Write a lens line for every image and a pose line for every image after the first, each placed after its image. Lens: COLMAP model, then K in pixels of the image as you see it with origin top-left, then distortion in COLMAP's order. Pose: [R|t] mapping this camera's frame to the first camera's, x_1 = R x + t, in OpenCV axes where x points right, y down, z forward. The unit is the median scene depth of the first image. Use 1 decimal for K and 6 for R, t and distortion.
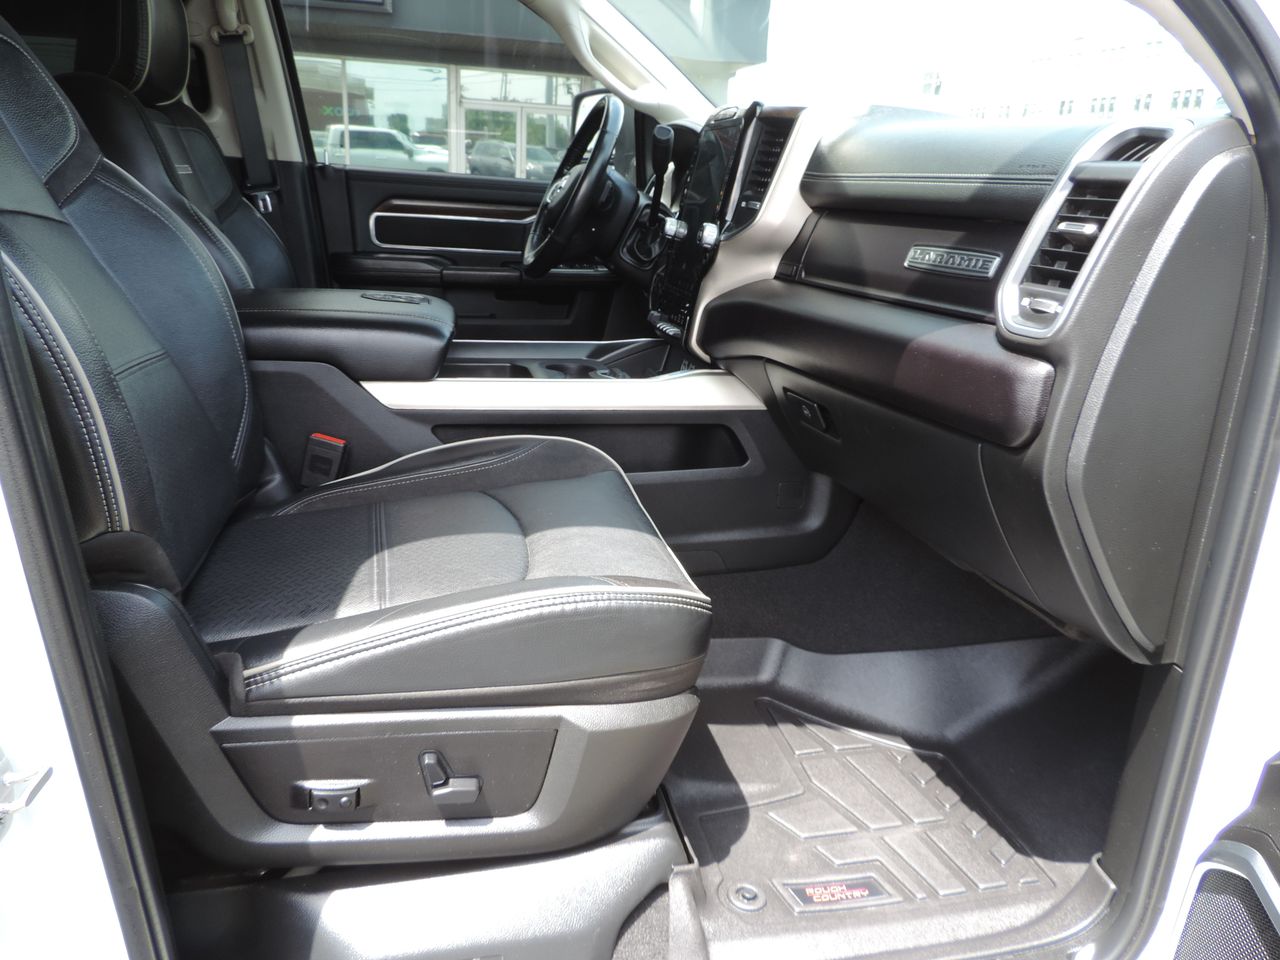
lens RADIAL K [[884.7, 0, 638.0], [0, 884.7, 521.5], [0, 0, 1]] dist [-0.052214, -0.002969]
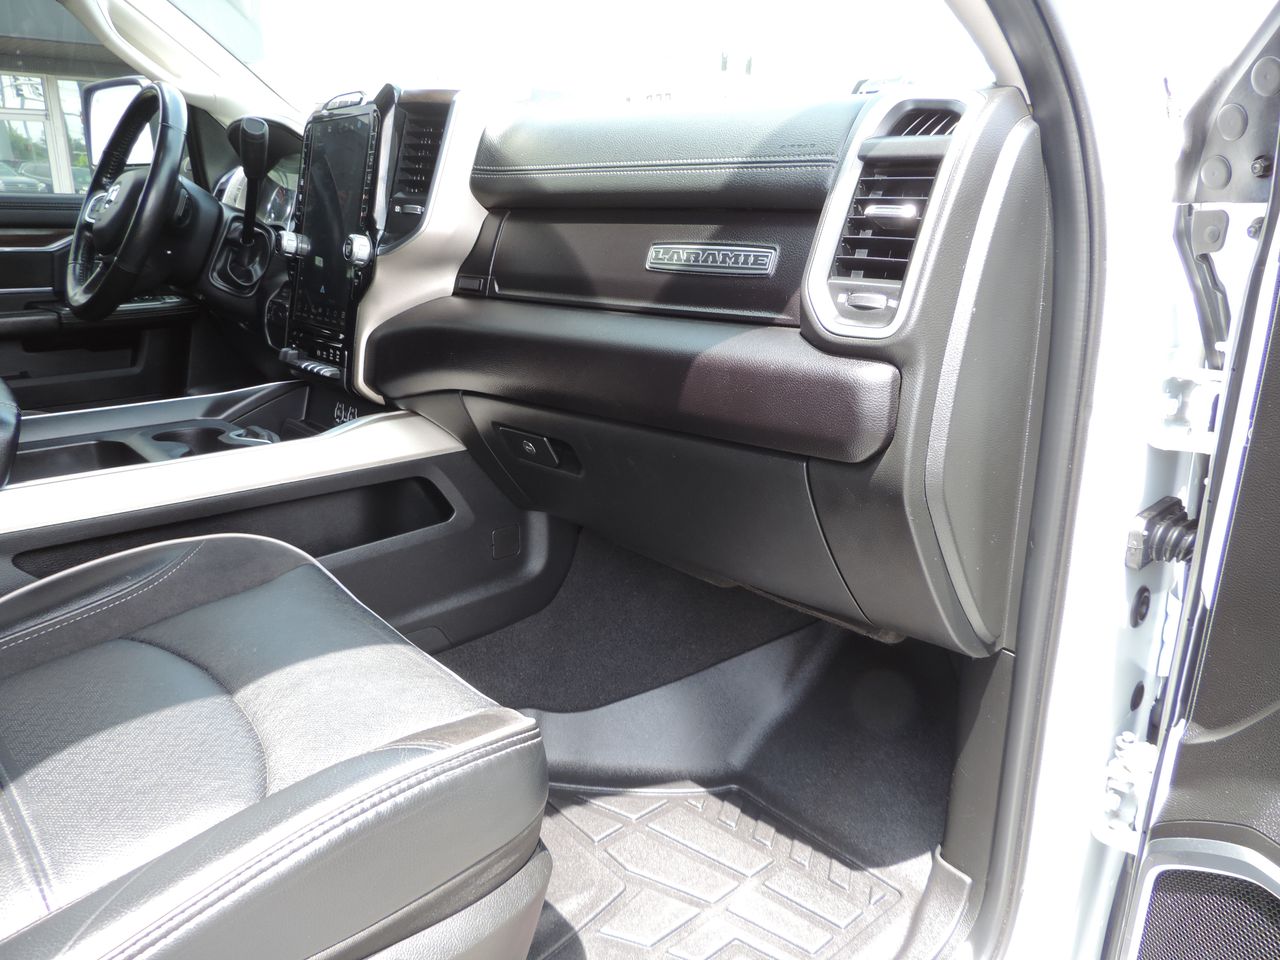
lens RADIAL K [[890.3, 0, 639.7], [0, 890.3, 502.6], [0, 0, 1]] dist [-0.028211, 0.000132]
pose [[0.876314, -0.186715, 0.444084, -0.105652], [0.198517, 0.979888, 0.020260, -0.067951], [-0.438935, 0.070403, 0.895756, 0.188759]]
